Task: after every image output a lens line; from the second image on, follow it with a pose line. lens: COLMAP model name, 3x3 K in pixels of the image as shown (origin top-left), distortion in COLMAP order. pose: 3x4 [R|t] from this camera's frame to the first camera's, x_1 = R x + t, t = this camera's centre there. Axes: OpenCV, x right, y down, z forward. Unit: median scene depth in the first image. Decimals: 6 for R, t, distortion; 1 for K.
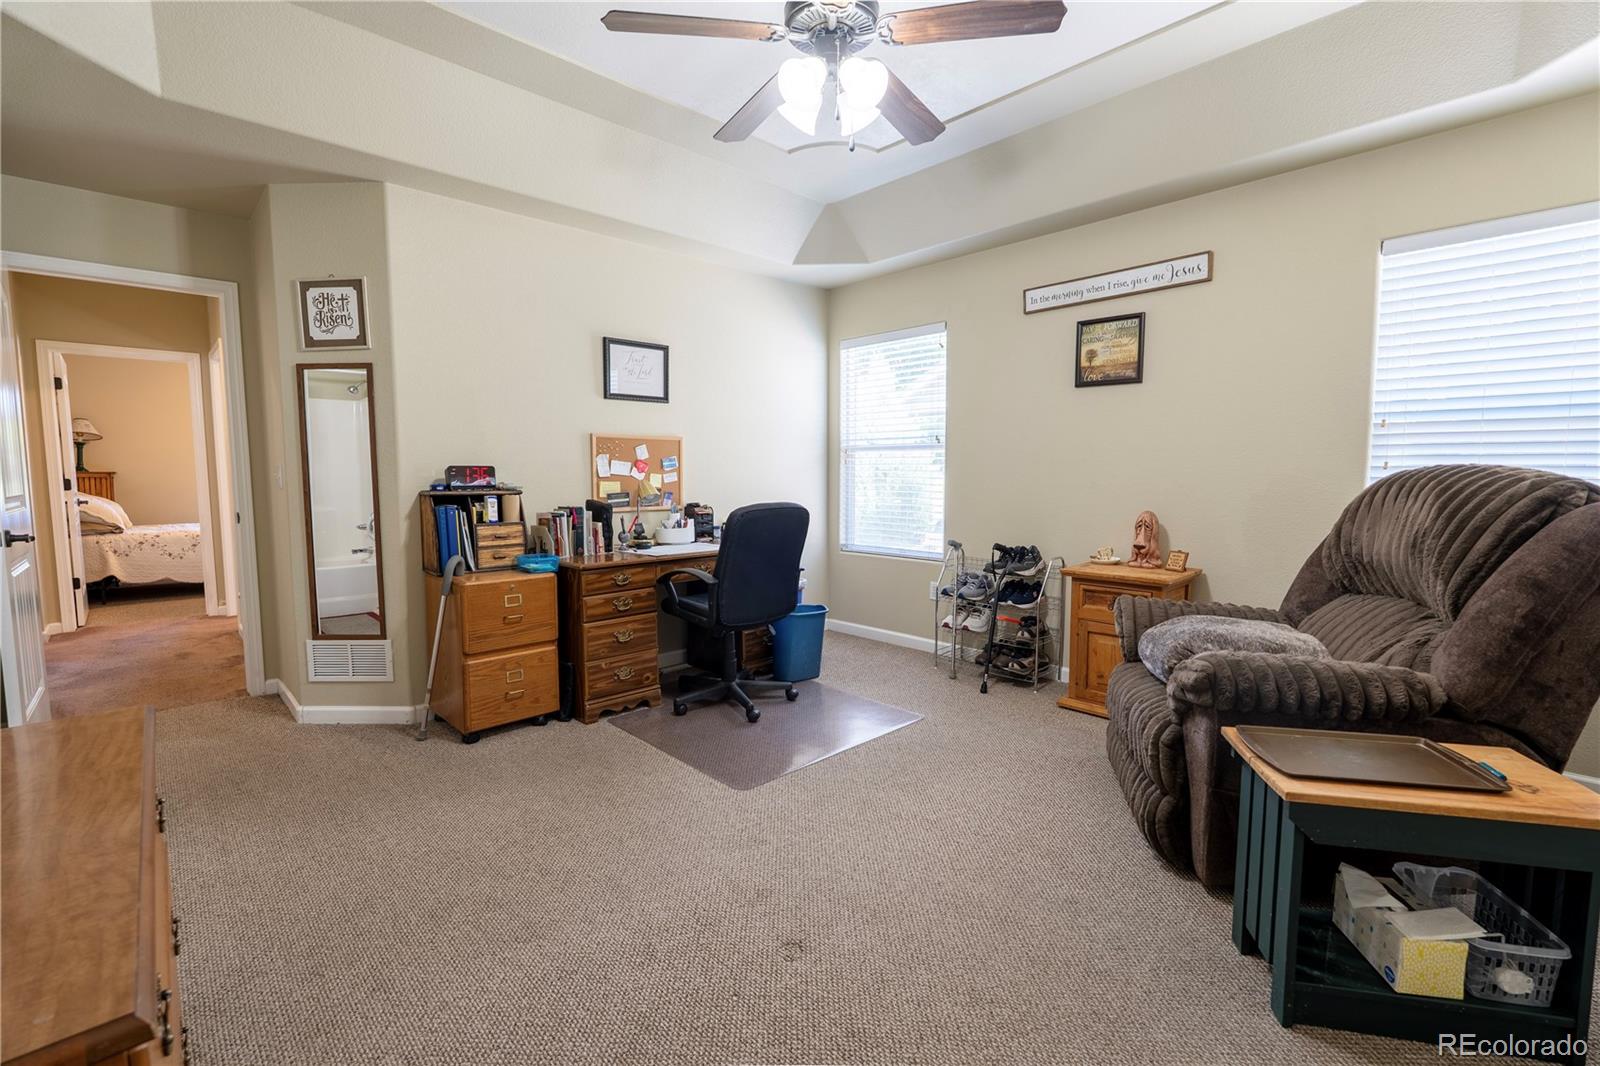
lens RADIAL K [[699.1, 0, 810.0], [0, 699.1, 529.0], [0, 0, 1]] dist [-0.006193, 0.001231]
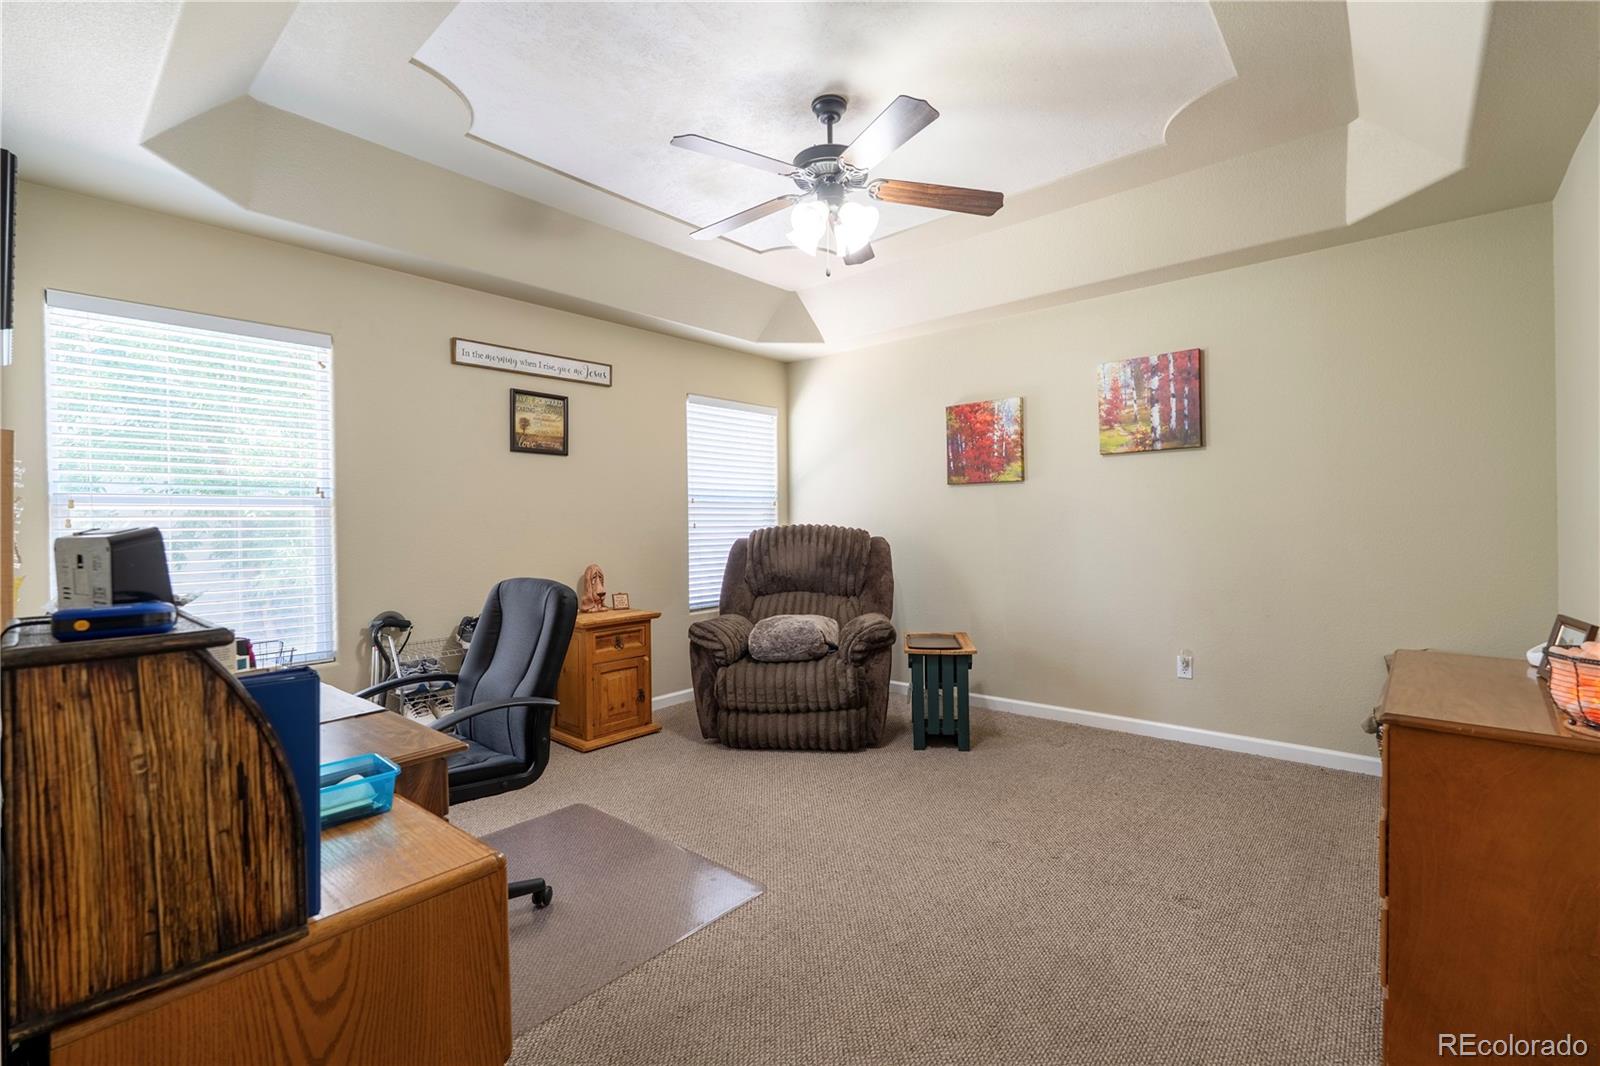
lens RADIAL K [[699.1, 0, 809.0], [0, 699.1, 532.8], [0, 0, 1]] dist [-0.006193, 0.001231]
pose [[-0.097979, -0.014328, 0.995085, -0.700749], [0.096727, 0.995025, 0.023851, -0.068367], [-0.990477, 0.098589, -0.096106, 0.699459]]
